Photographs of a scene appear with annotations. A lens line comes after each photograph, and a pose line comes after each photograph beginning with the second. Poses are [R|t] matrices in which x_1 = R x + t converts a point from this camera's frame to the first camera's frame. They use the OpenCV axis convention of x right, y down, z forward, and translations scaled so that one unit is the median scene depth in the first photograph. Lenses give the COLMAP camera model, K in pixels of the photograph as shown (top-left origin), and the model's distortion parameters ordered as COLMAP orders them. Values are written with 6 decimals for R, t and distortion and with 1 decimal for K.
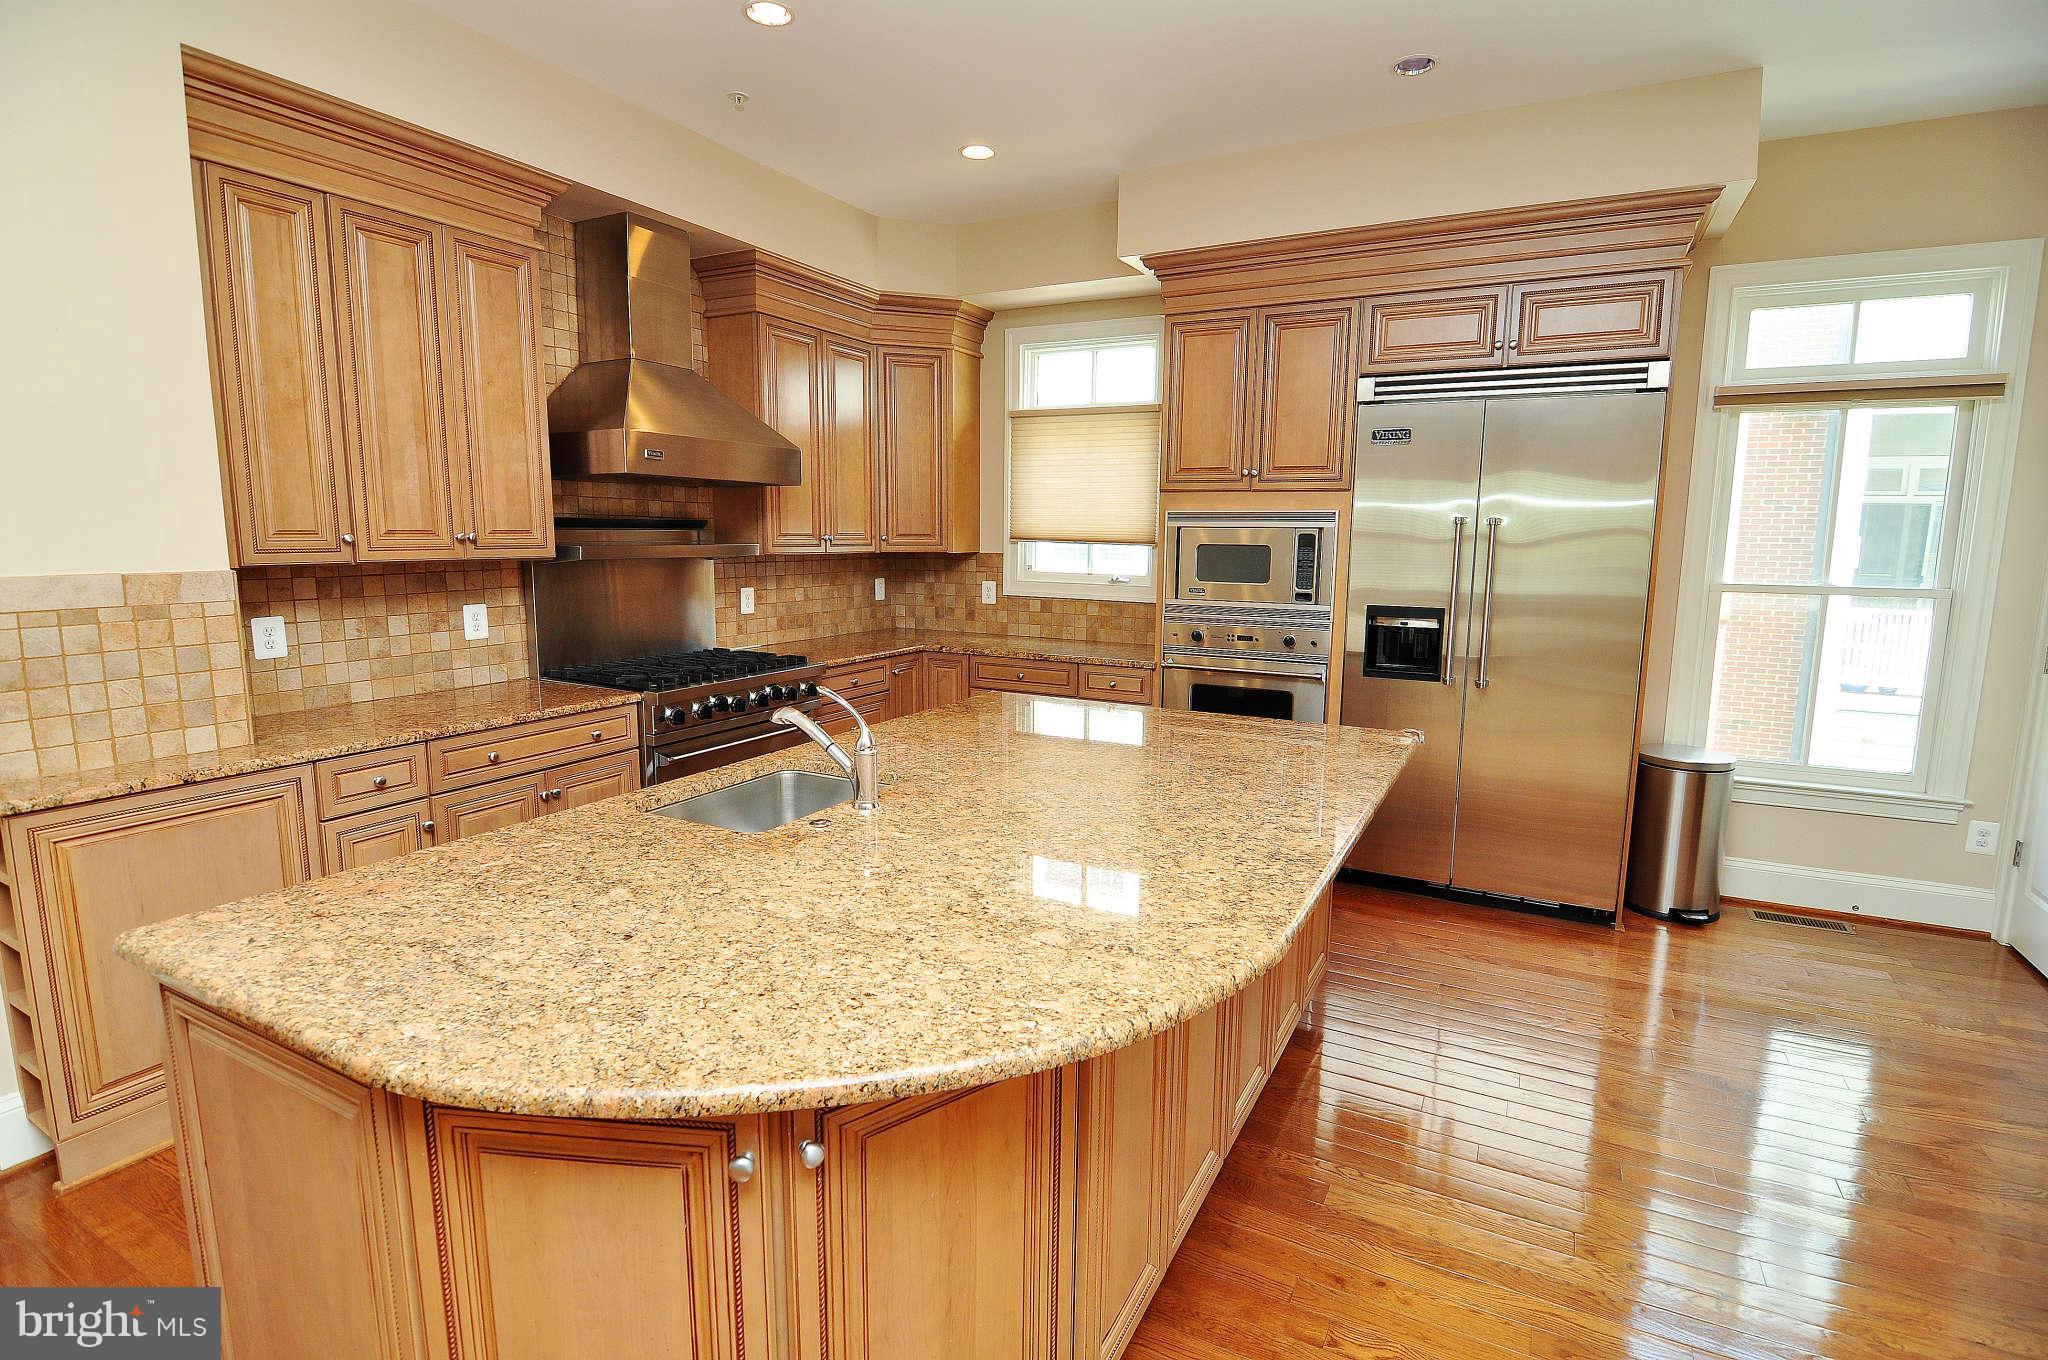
lens RADIAL K [[955.3, 0, 1024.0], [0, 955.3, 741.9], [0, 0, 1]] dist [-0.018611, -0.004282]
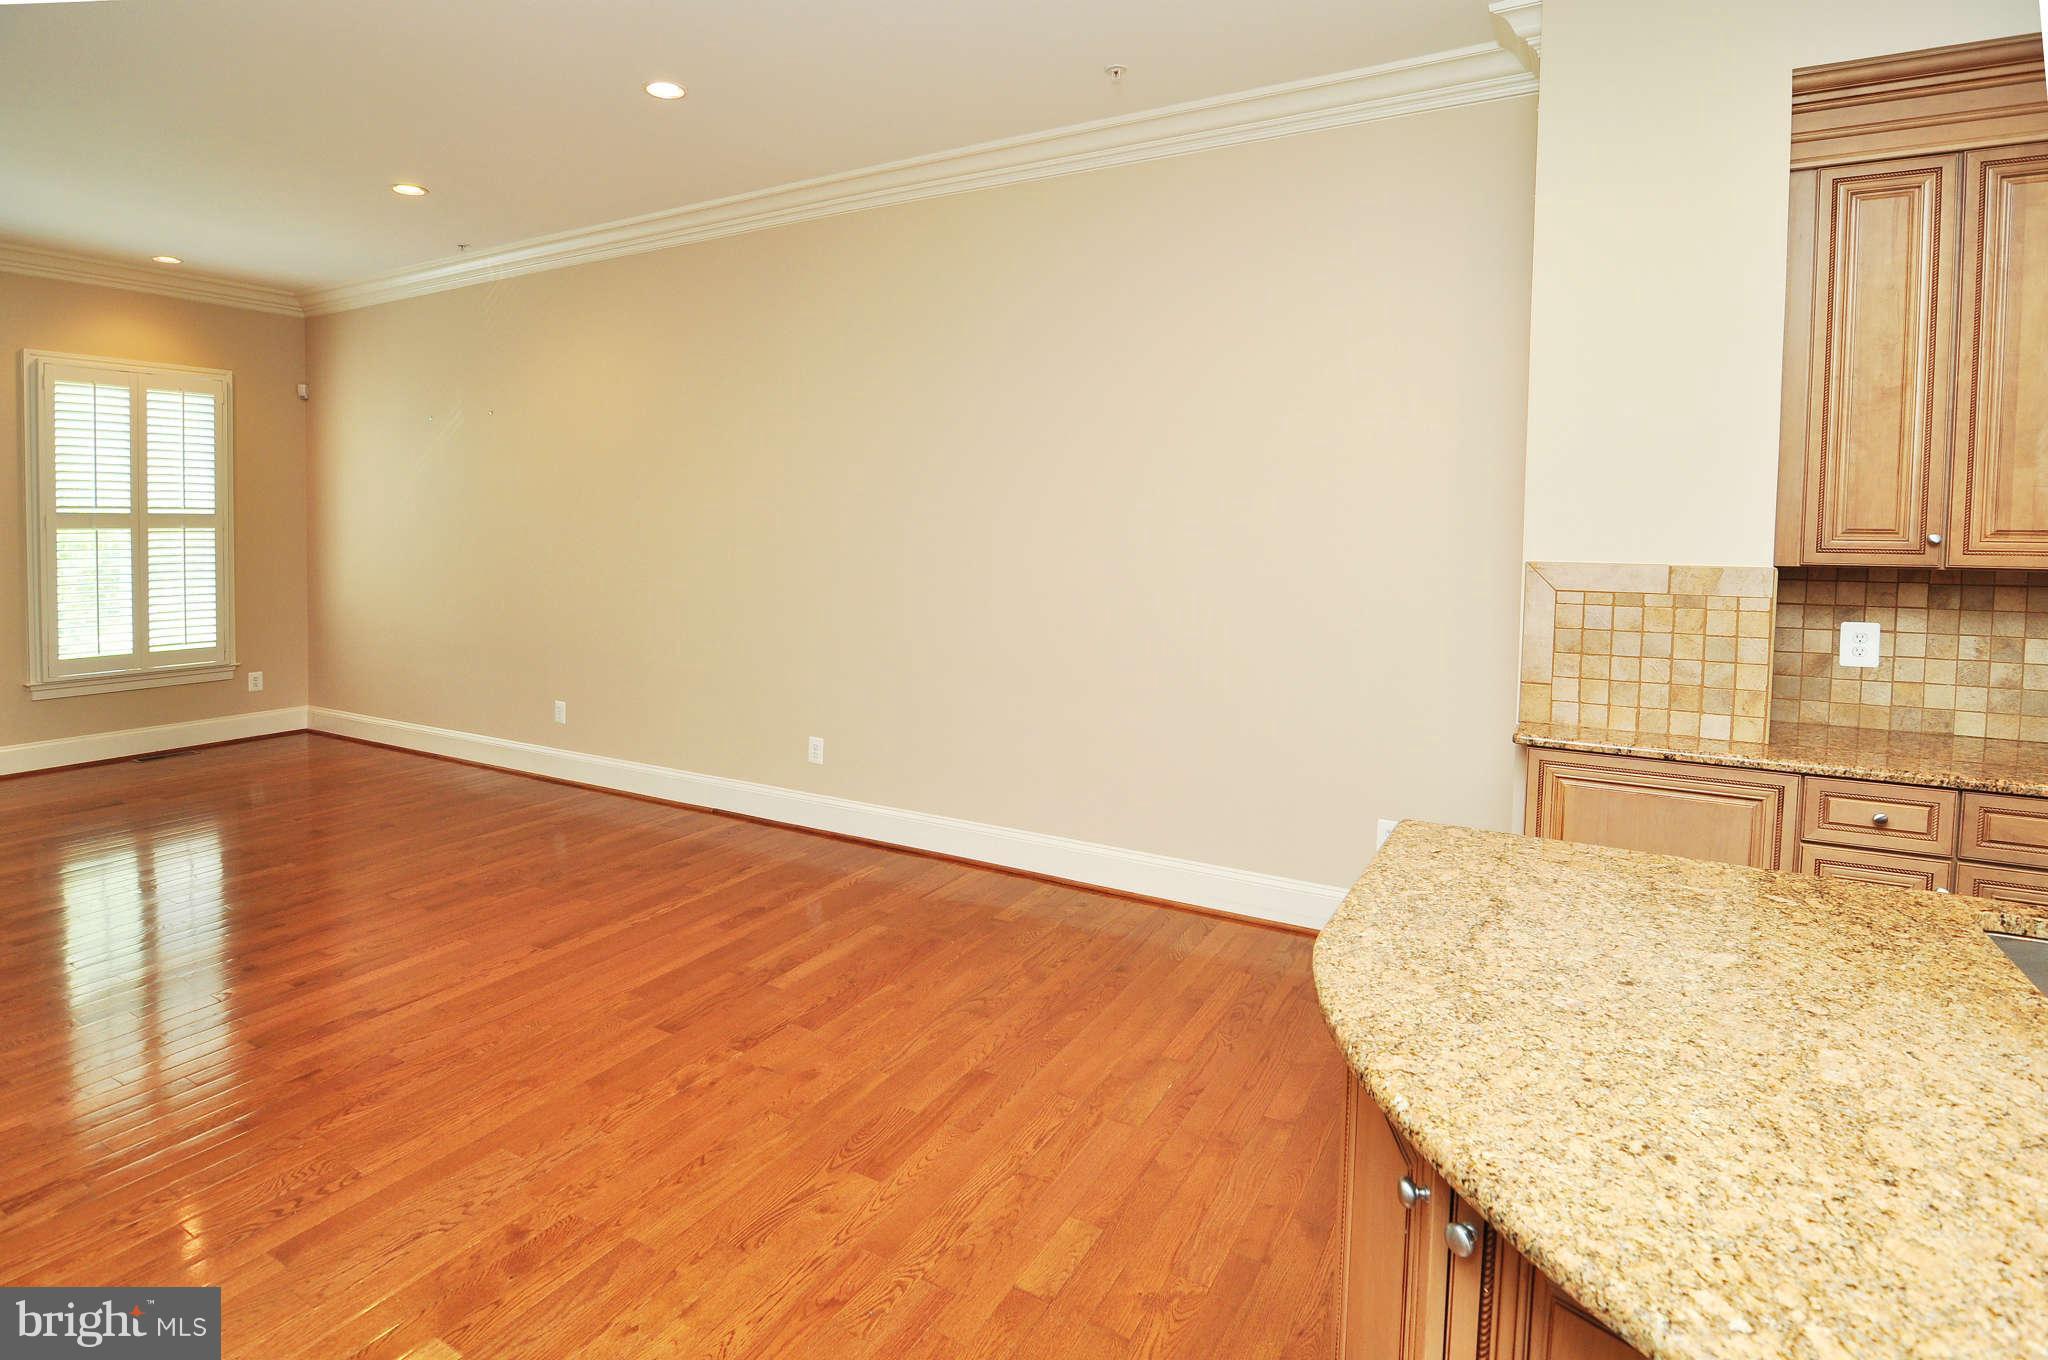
lens RADIAL K [[1038.6, 0, 977.3], [0, 1038.6, 666.5], [0, 0, 1]] dist [-0.020968, -0.001799]
pose [[-0.046408, 0.122841, -0.991341, 0.203450], [-0.218820, 0.967056, 0.130076, -0.026461], [0.974661, 0.222962, -0.017999, 0.154131]]
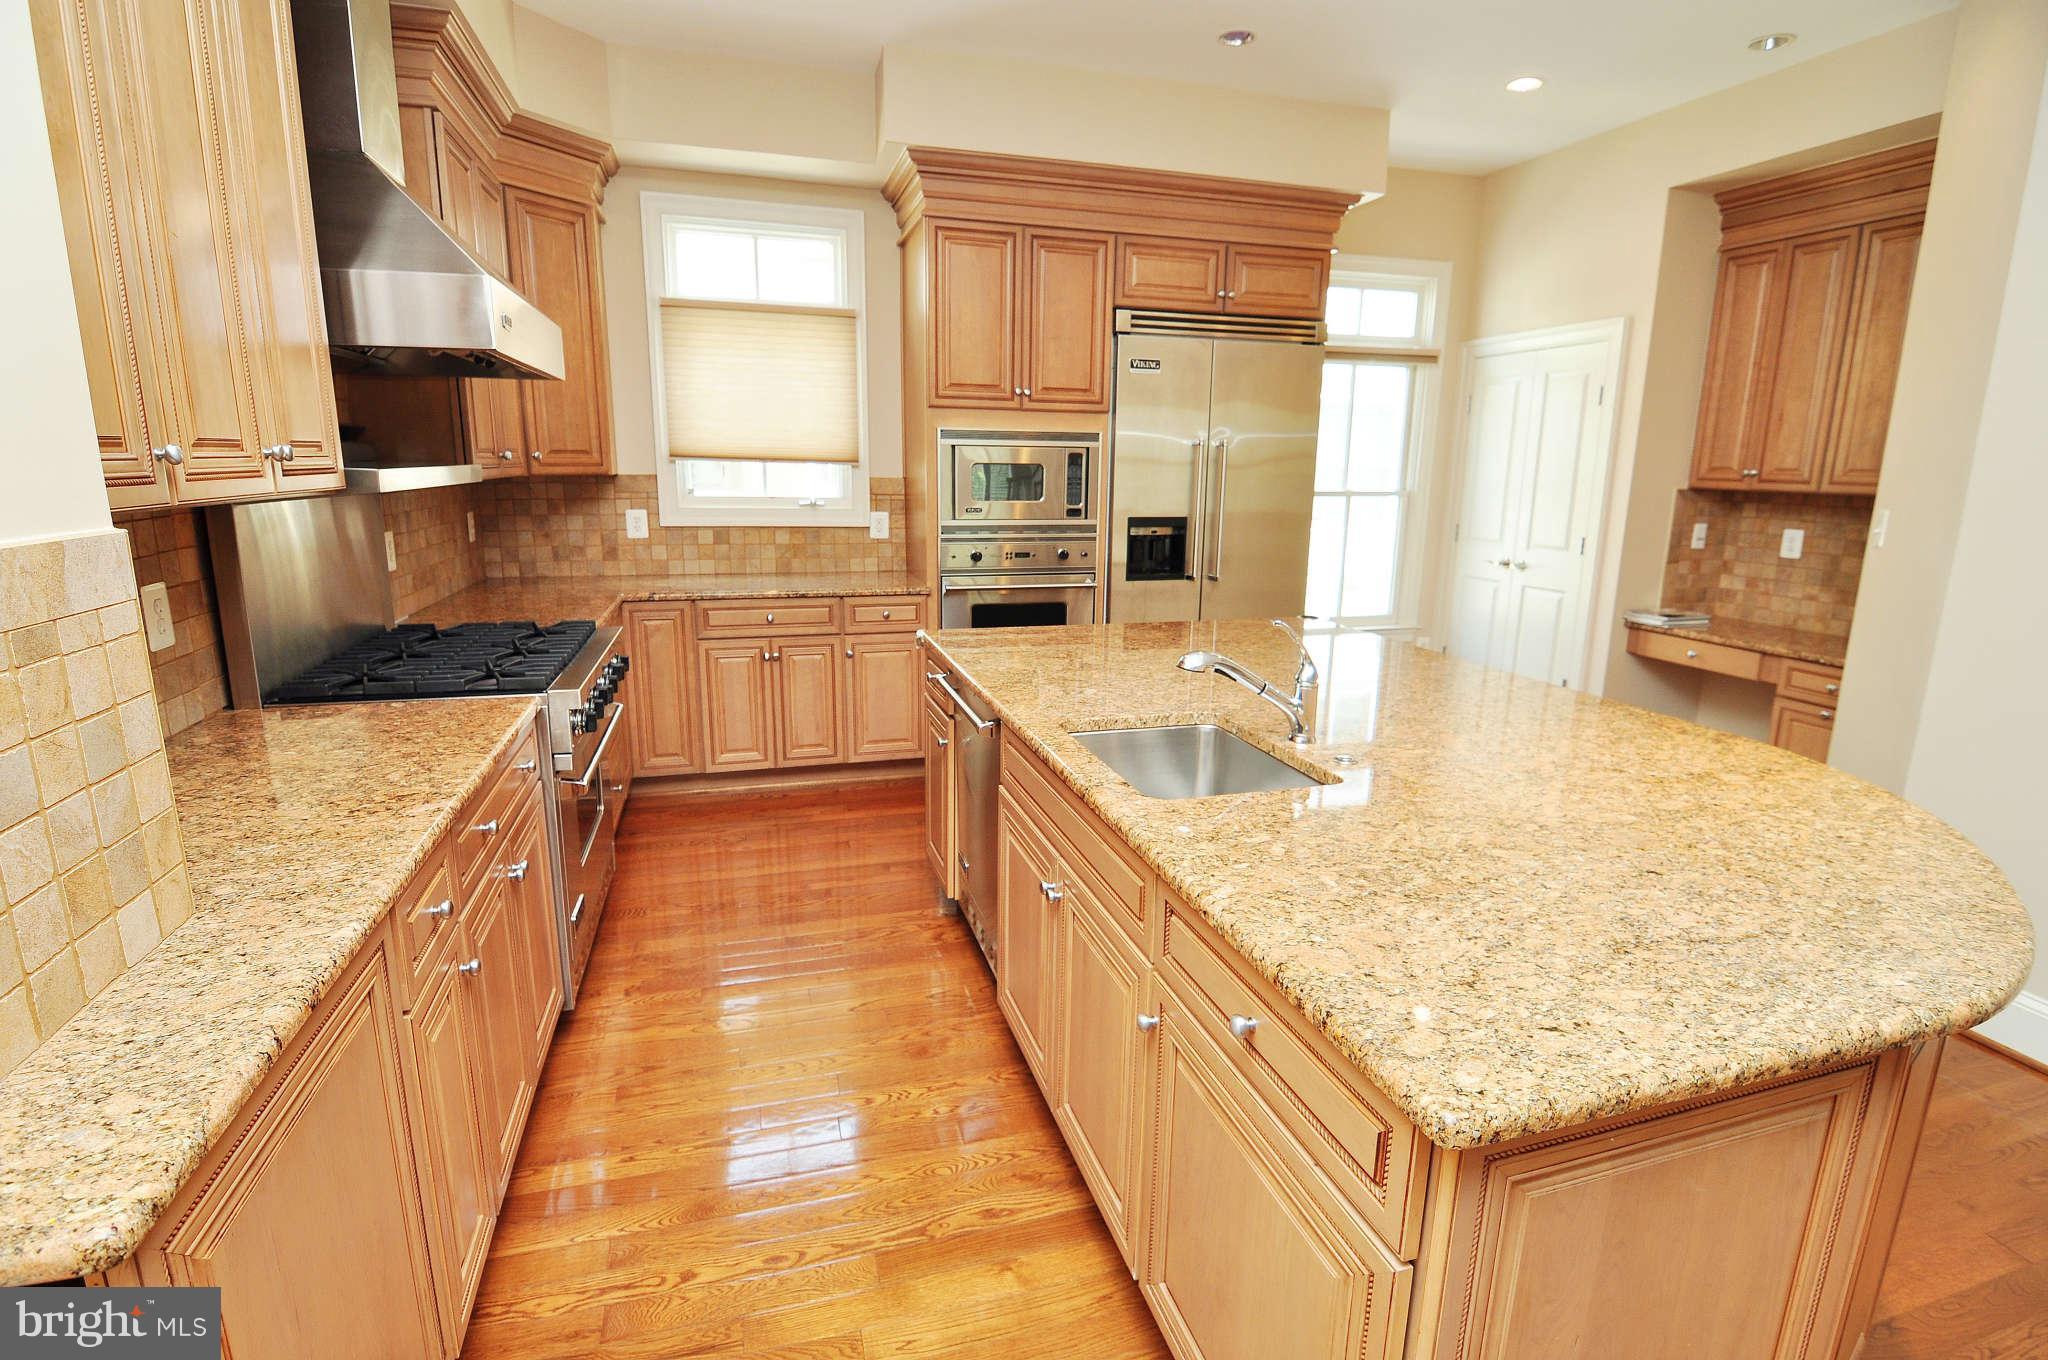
lens RADIAL K [[955.3, 0, 1012.3], [0, 955.3, 736.7], [0, 0, 1]] dist [-0.018611, -0.004282]
pose [[0.717605, -0.192270, 0.669384, -0.616402], [0.141562, 0.981341, 0.130115, -0.061818], [-0.681911, 0.001388, 0.731434, 0.300752]]
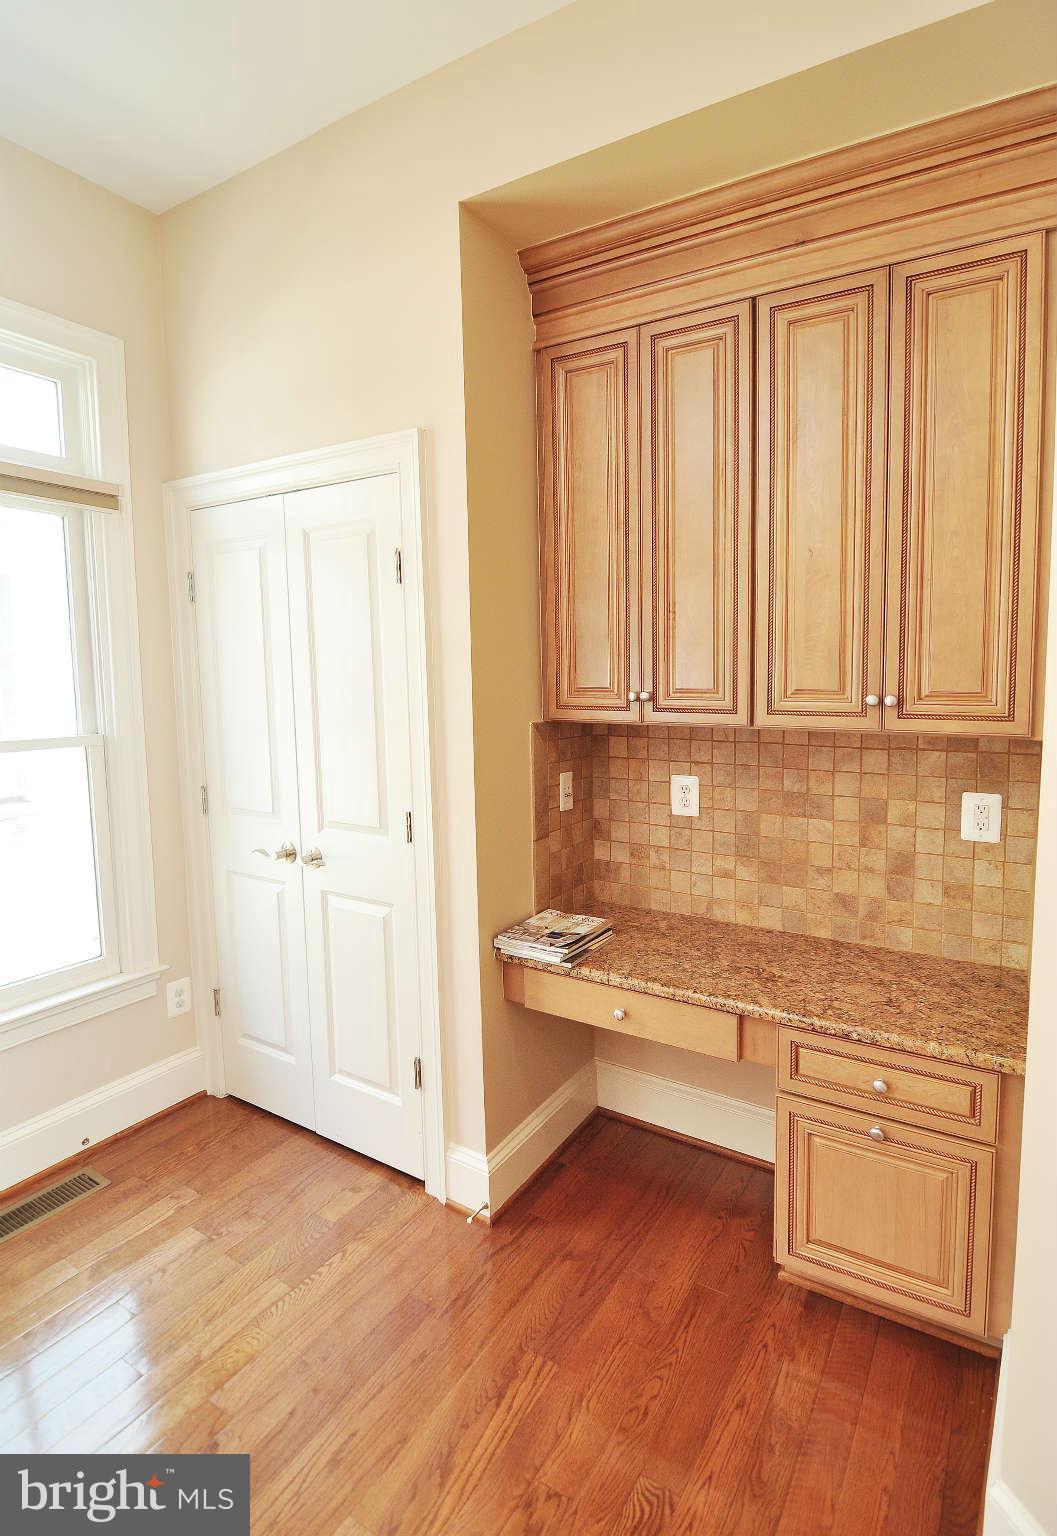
lens RADIAL K [[789.6, 0, 527.9], [0, 789.6, 734.1], [0, 0, 1]] dist [-0.003736, -0.003132]
pose [[0.058463, -0.079106, 0.995150, 0.317778], [0.205960, 0.976365, 0.065513, -0.132365], [-0.976812, 0.201131, 0.073374, 0.583525]]
